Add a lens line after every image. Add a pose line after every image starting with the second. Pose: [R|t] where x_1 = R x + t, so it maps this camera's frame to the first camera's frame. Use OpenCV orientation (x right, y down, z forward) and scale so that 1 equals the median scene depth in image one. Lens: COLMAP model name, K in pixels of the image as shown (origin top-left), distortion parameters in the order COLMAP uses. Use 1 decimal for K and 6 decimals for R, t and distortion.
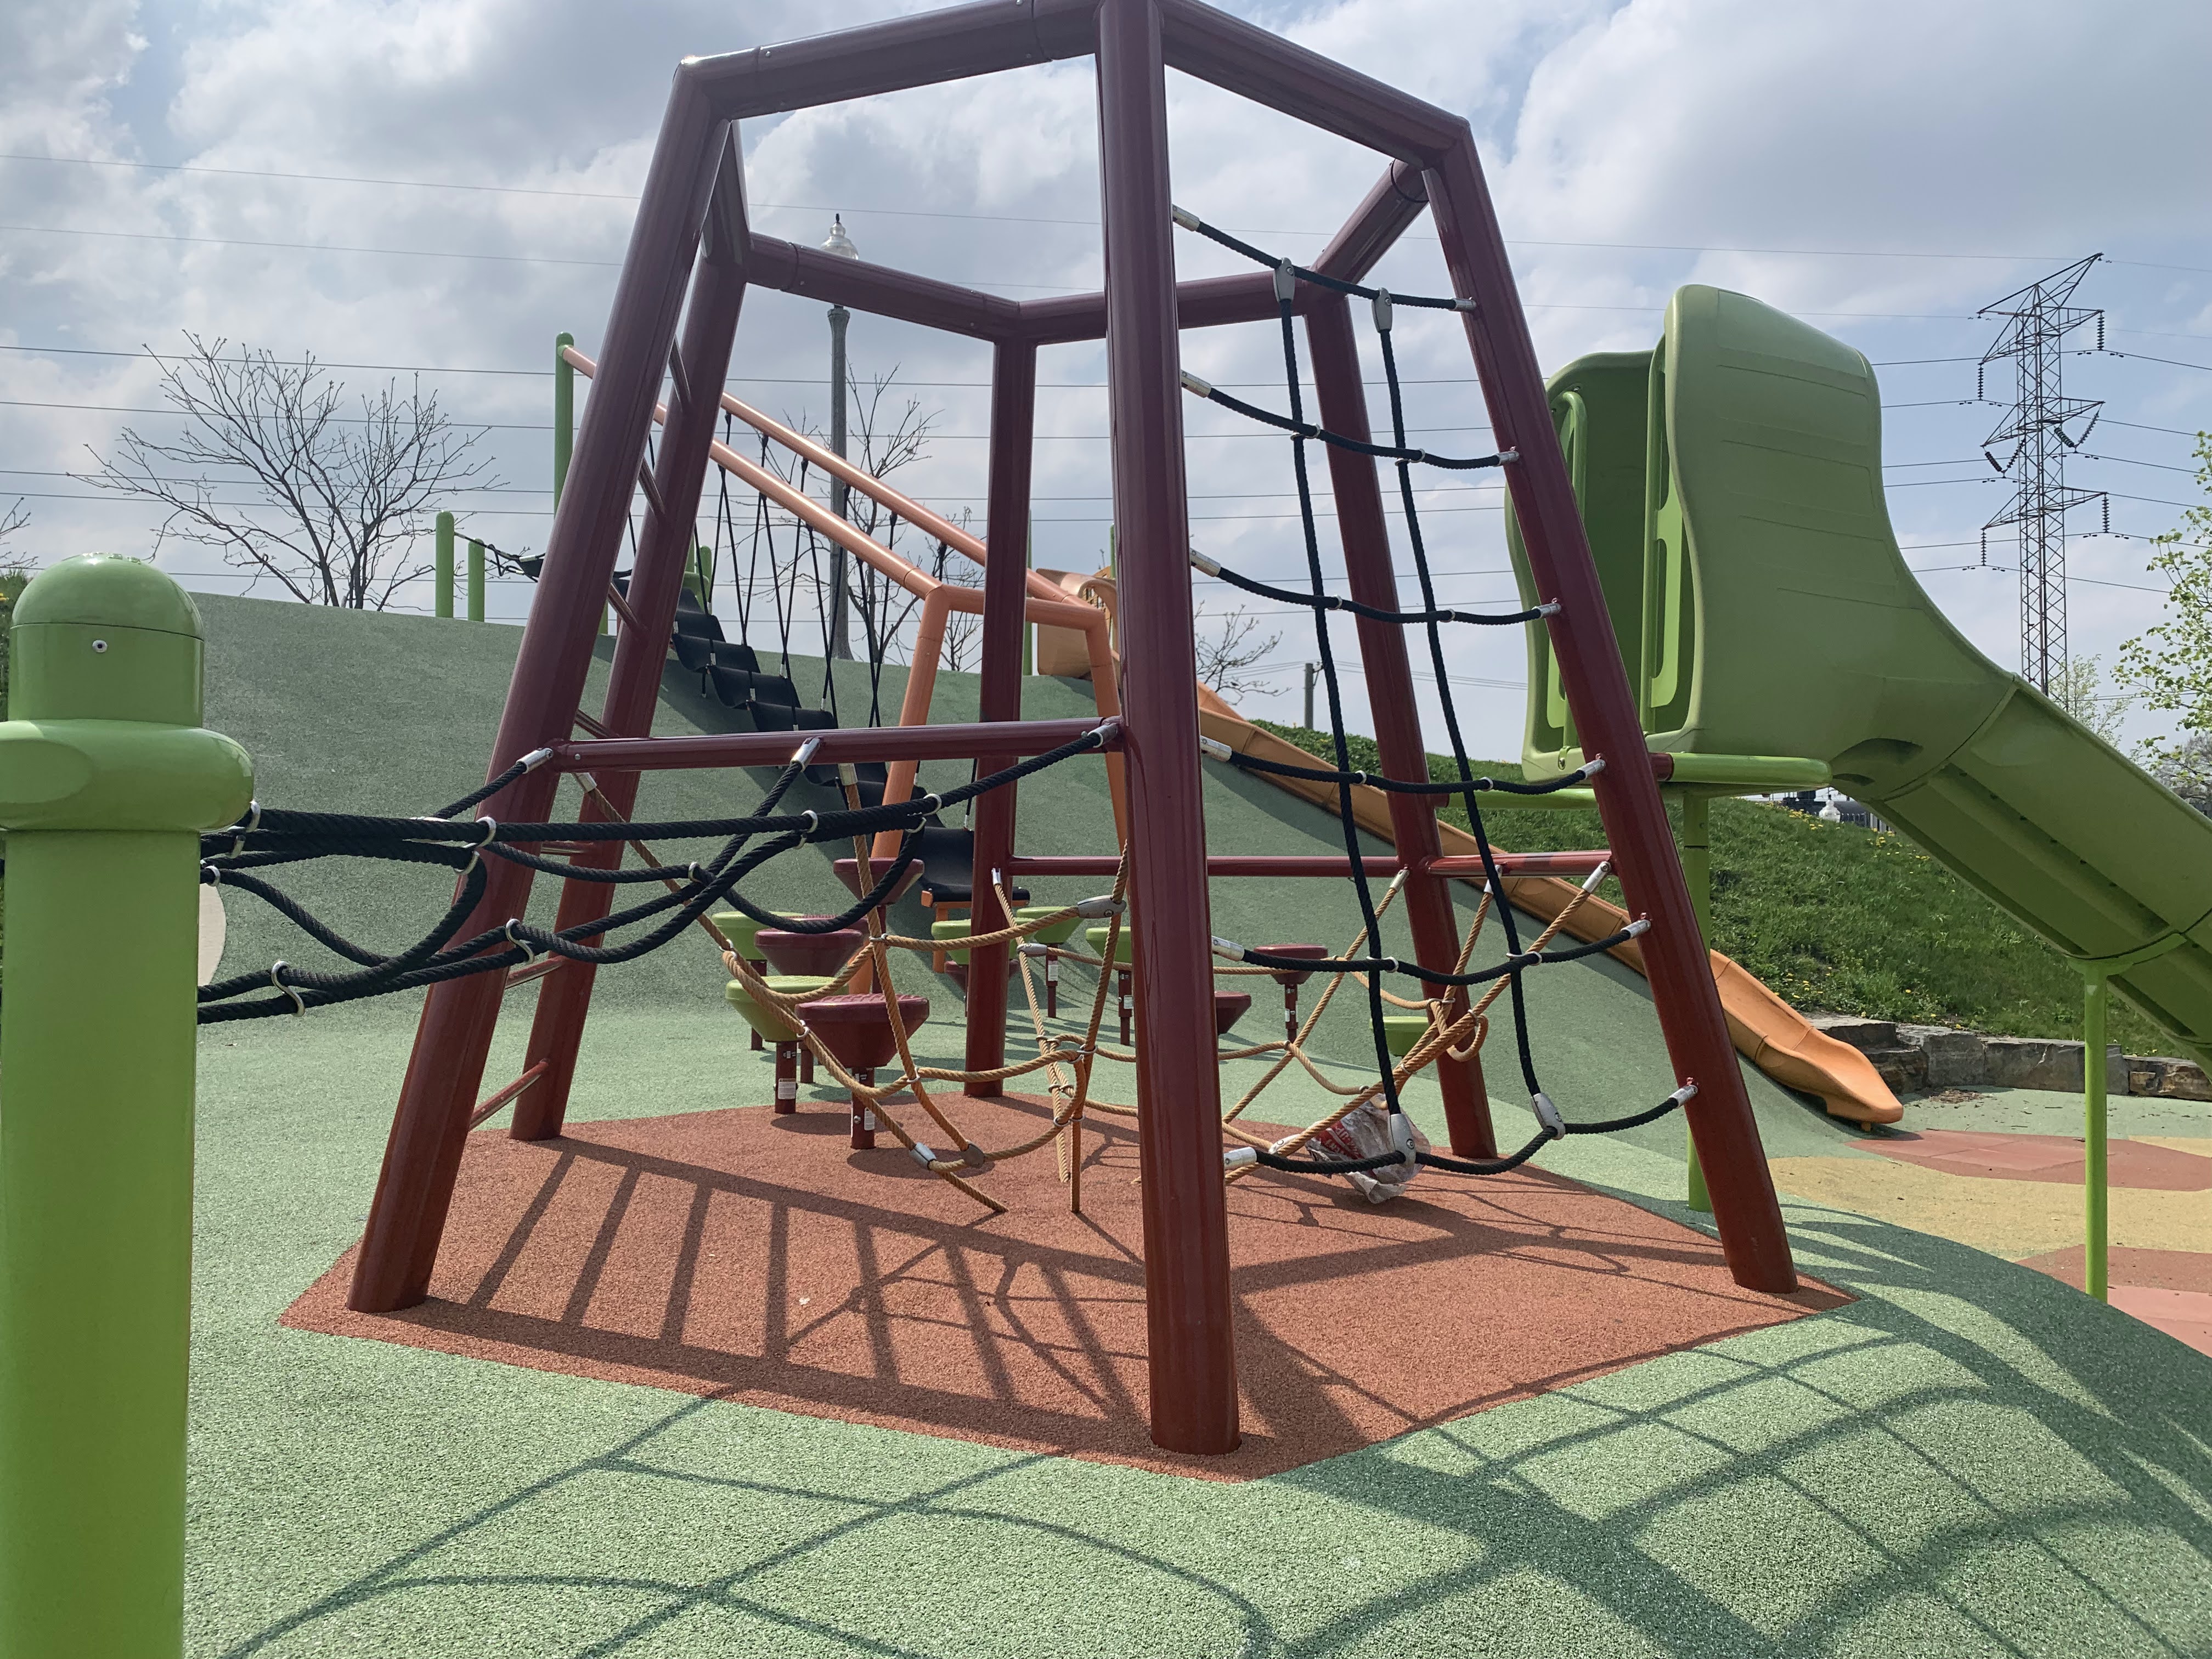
lens RADIAL K [[1690.9, 0, 1106.0], [0, 1690.9, 829.5], [0, 0, 1]] dist [0.014020, -0.008895]
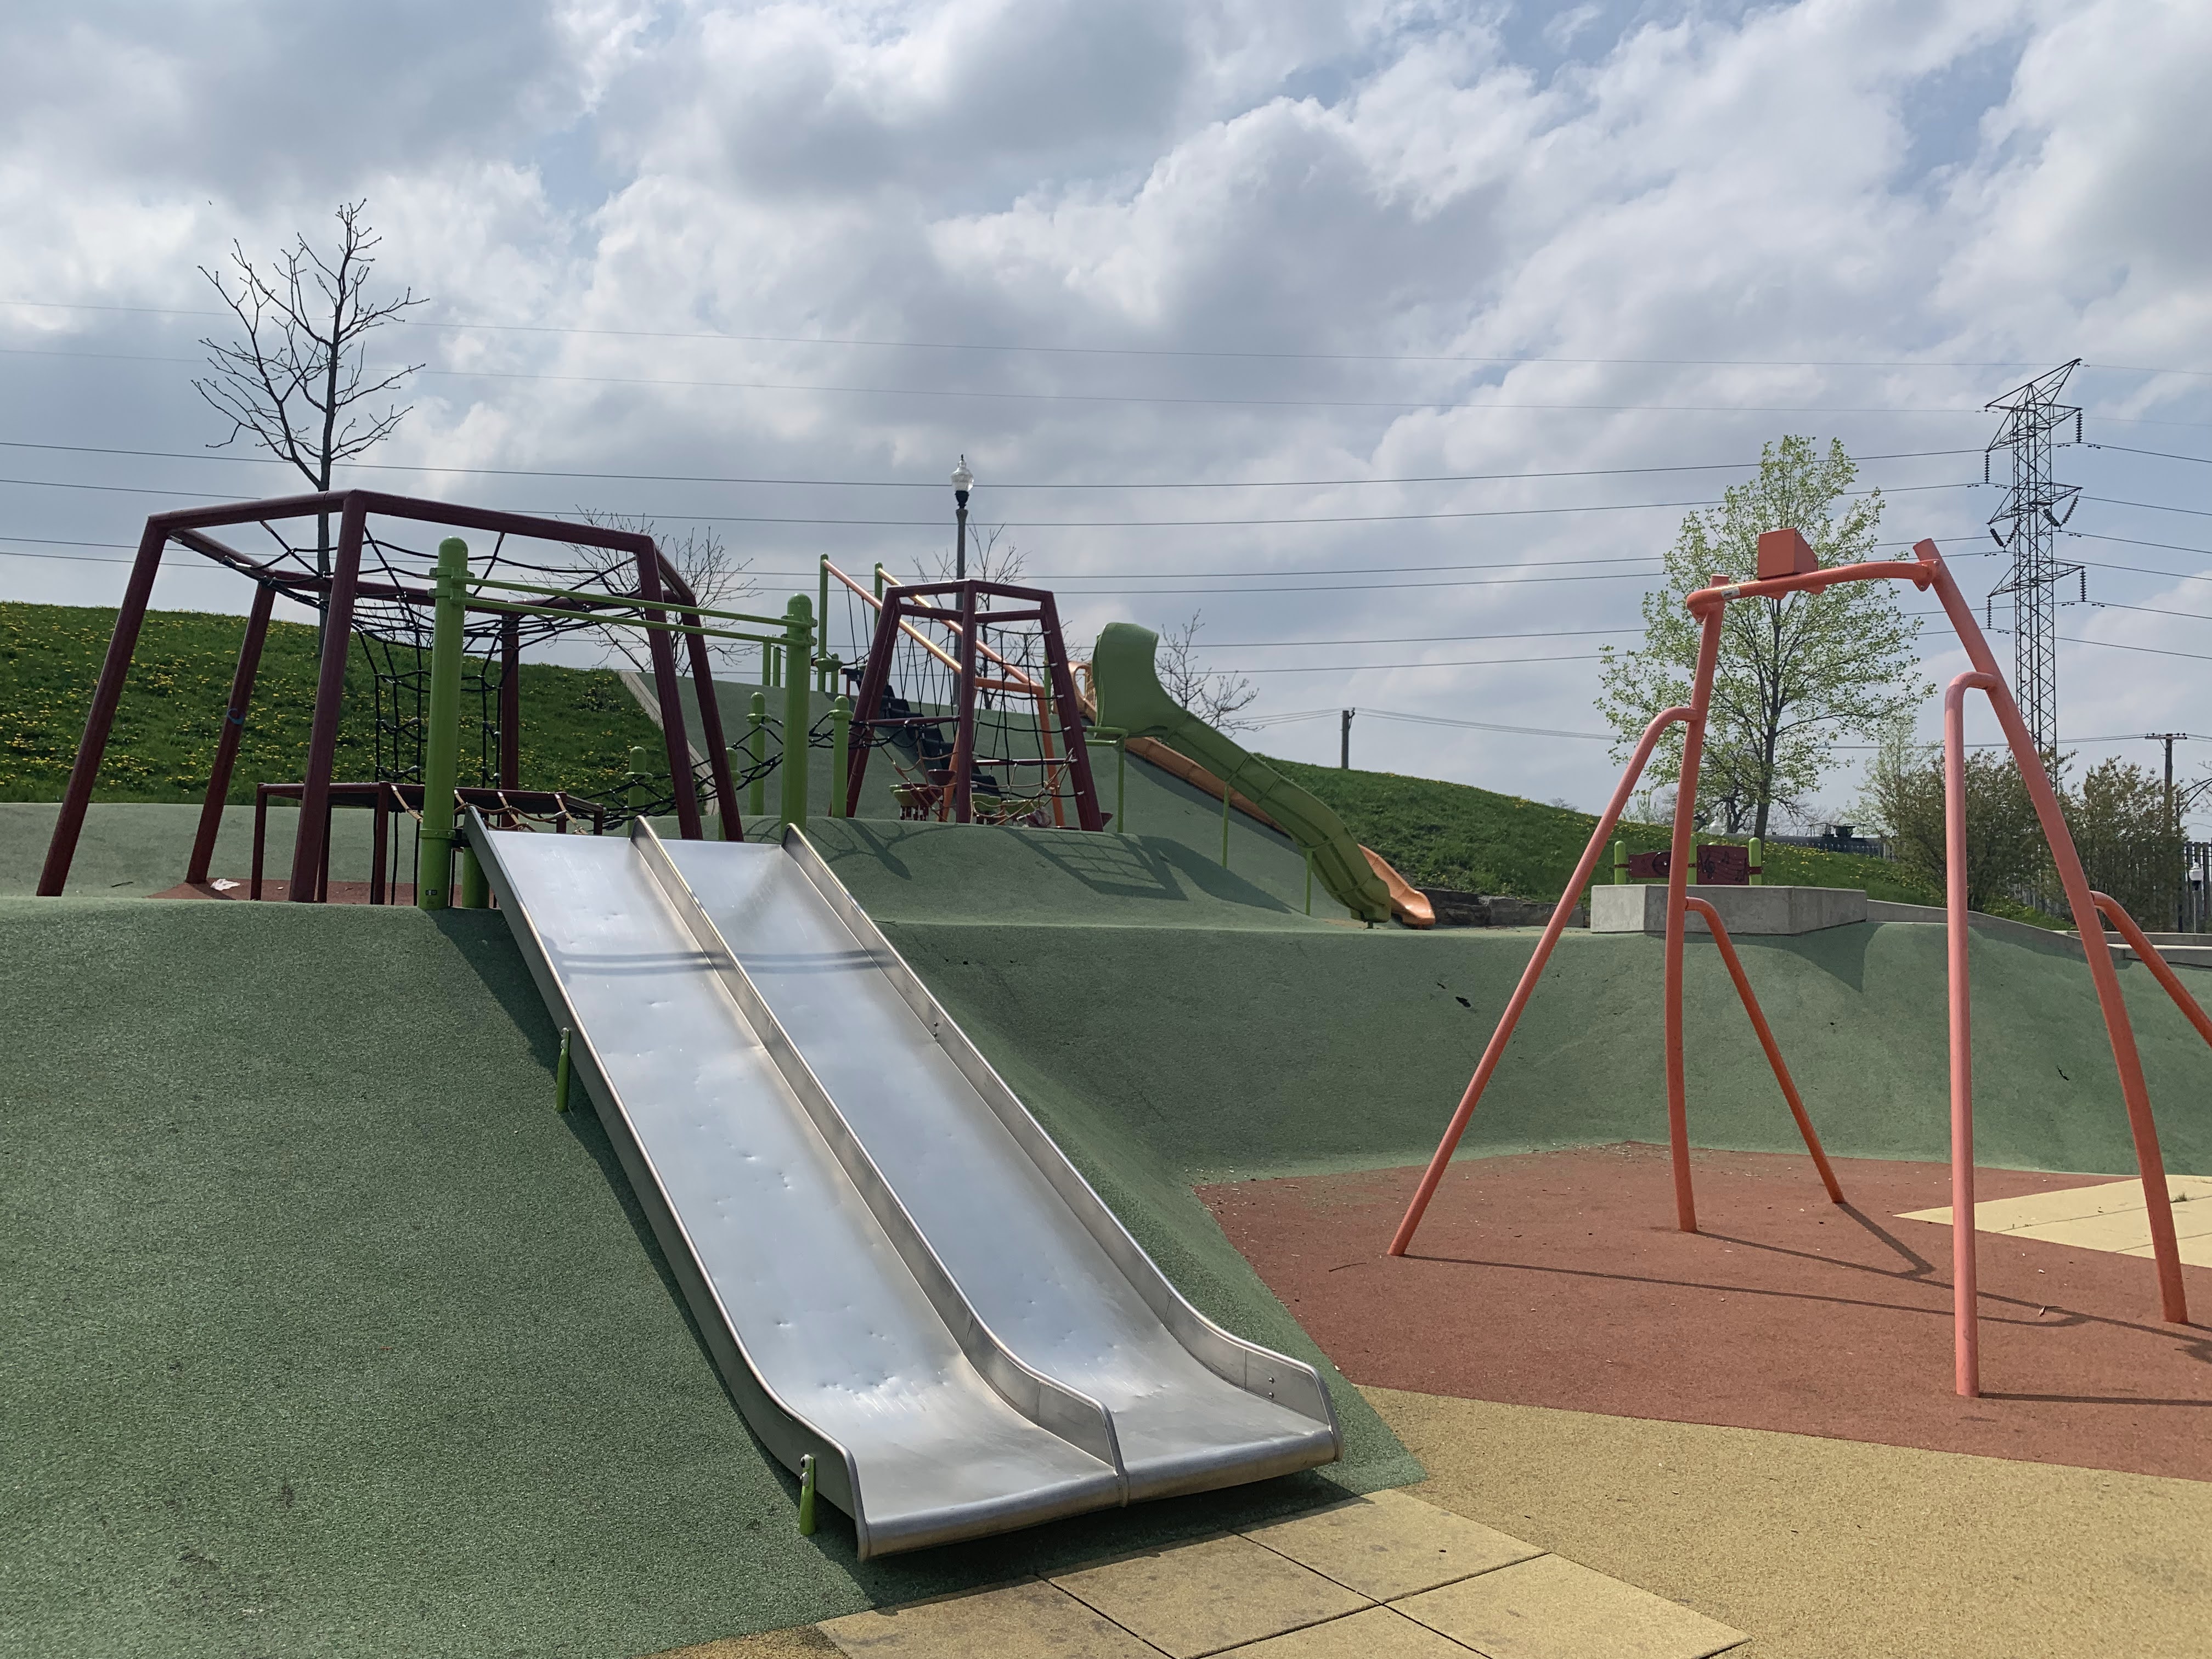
lens RADIAL K [[1676.3, 0, 1121.1], [0, 1676.3, 813.7], [0, 0, 1]] dist [0.034311, -0.036404]
pose [[0.996629, 0.012181, -0.081126, 0.036860], [-0.015106, 0.999254, -0.035534, 0.016910], [0.080633, 0.036640, 0.996070, -0.170509]]
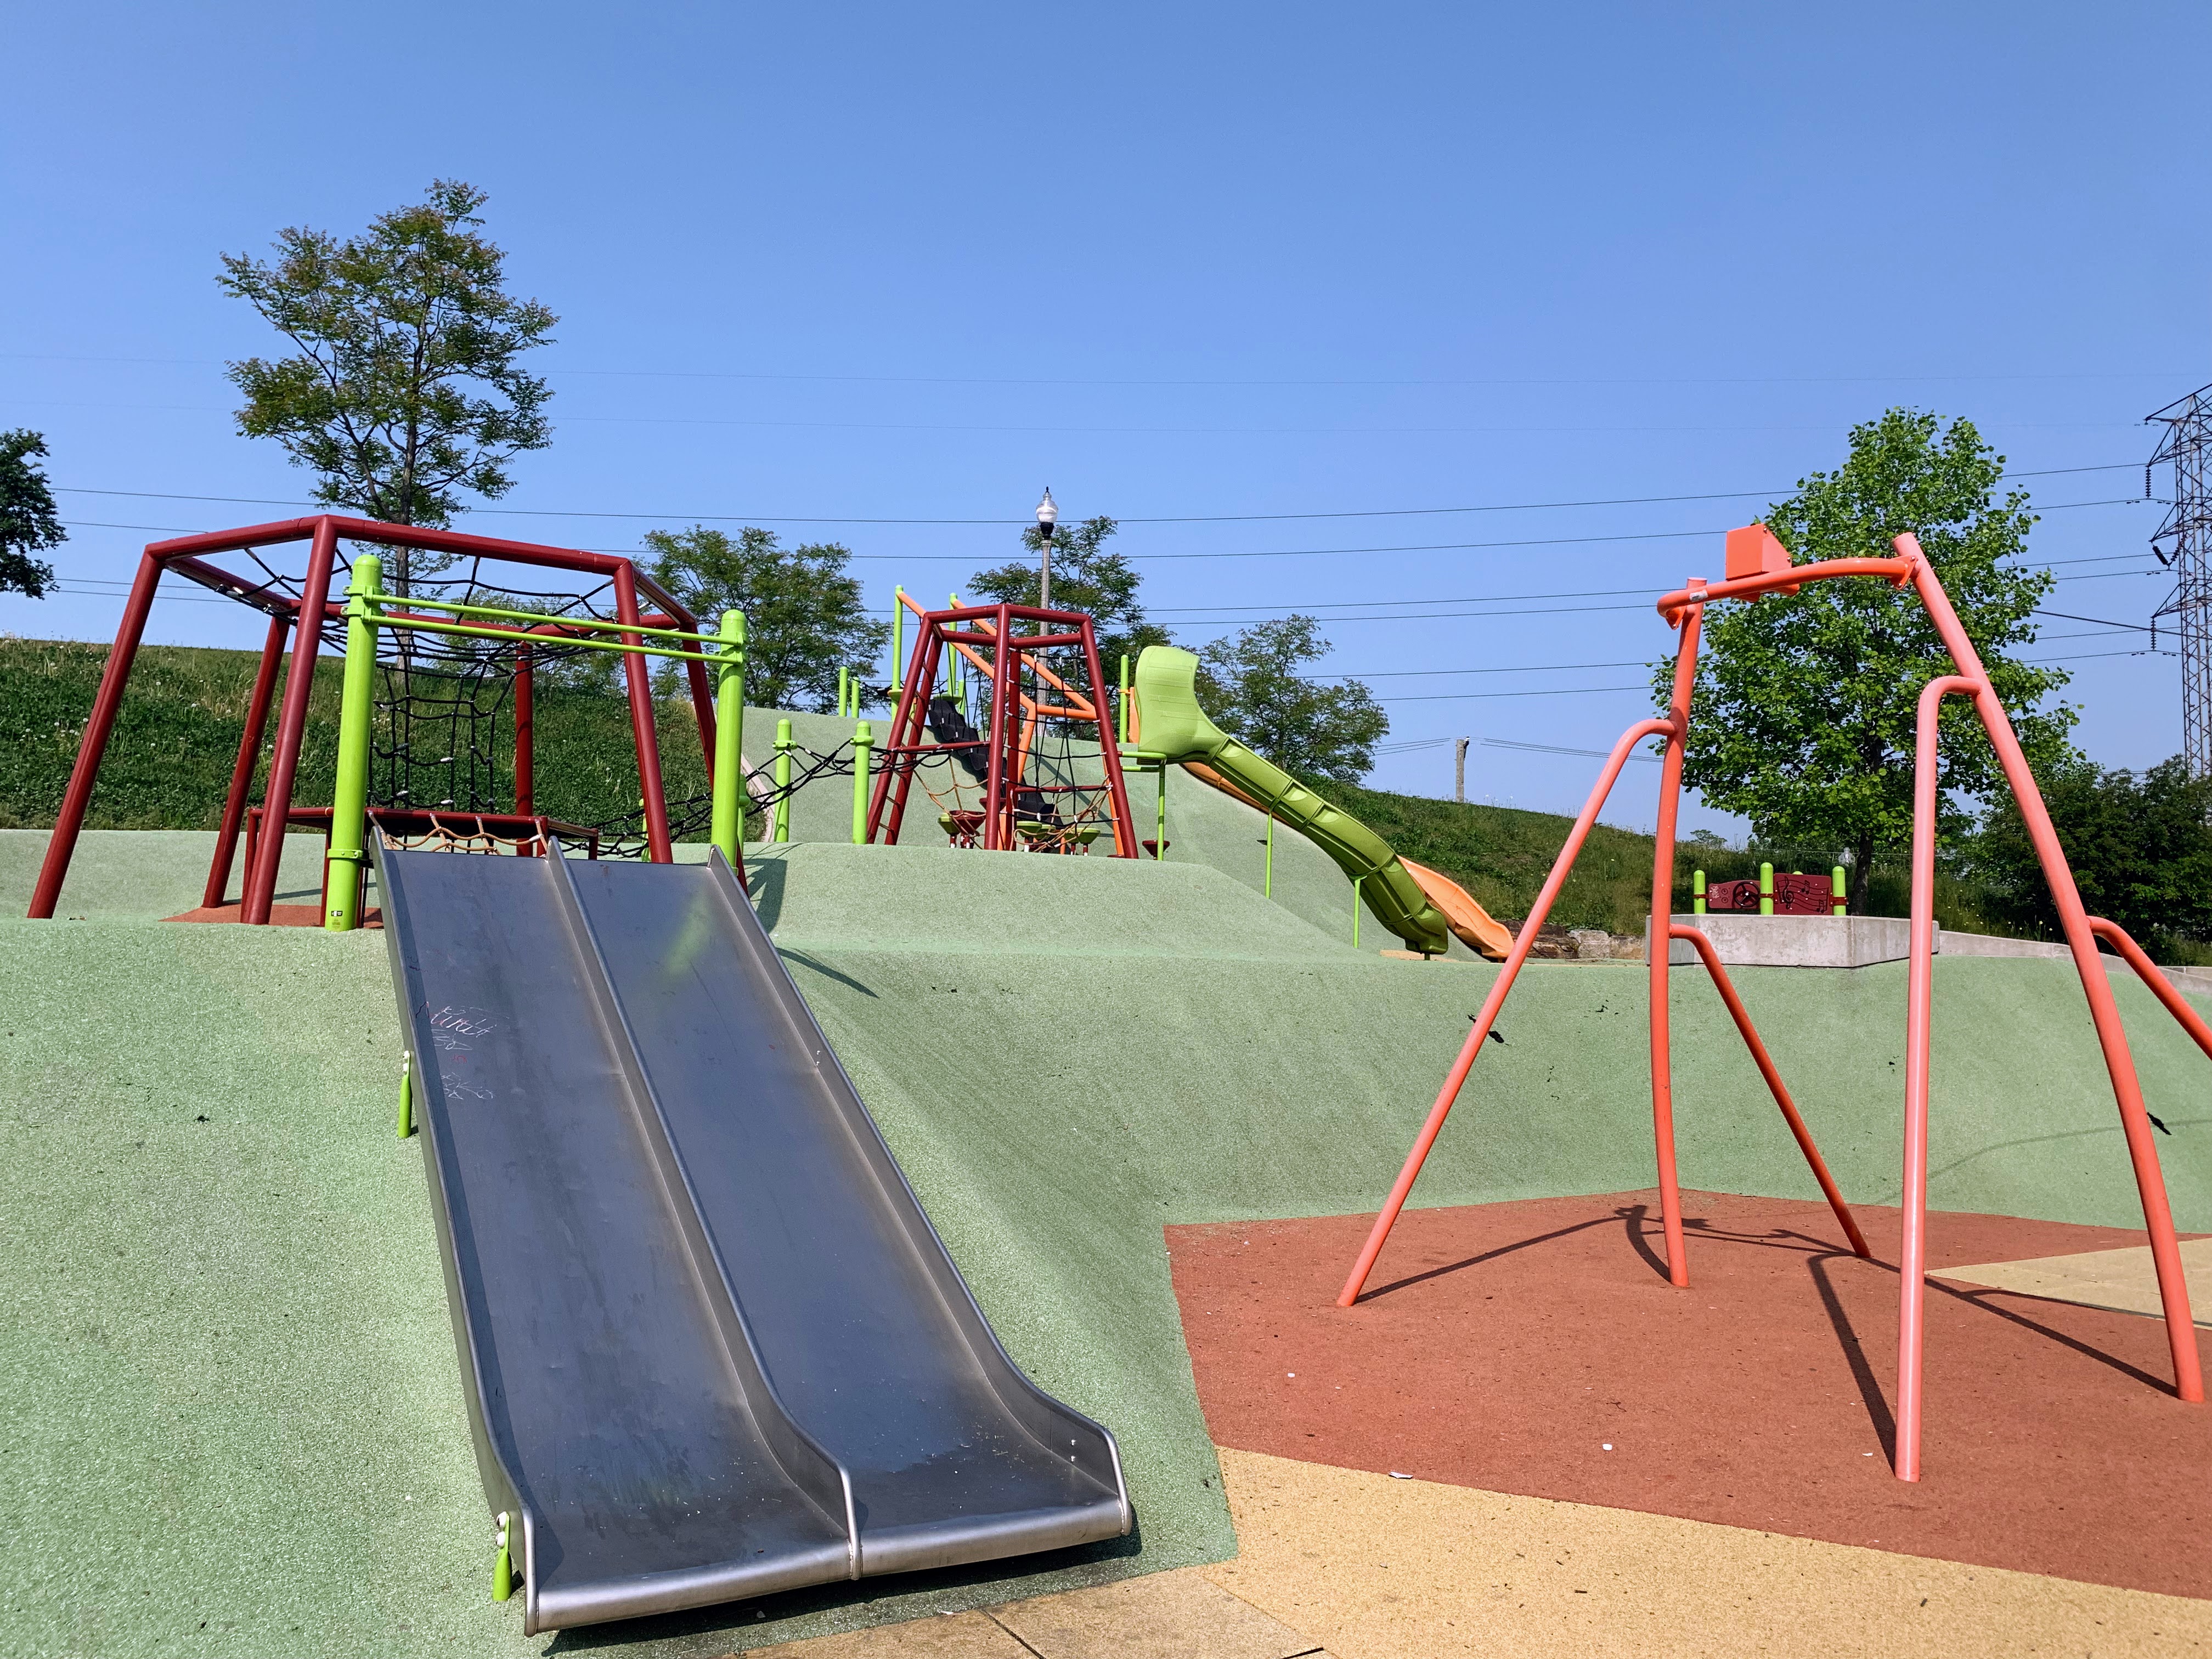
lens RADIAL K [[1676.3, 0, 1121.1], [0, 1676.3, 813.7], [0, 0, 1]] dist [0.034311, -0.036404]
pose [[0.986807, 0.007332, -0.161732, 0.049169], [-0.016372, 0.998372, -0.054632, 0.017430], [0.161069, 0.056559, 0.985321, -0.163941]]
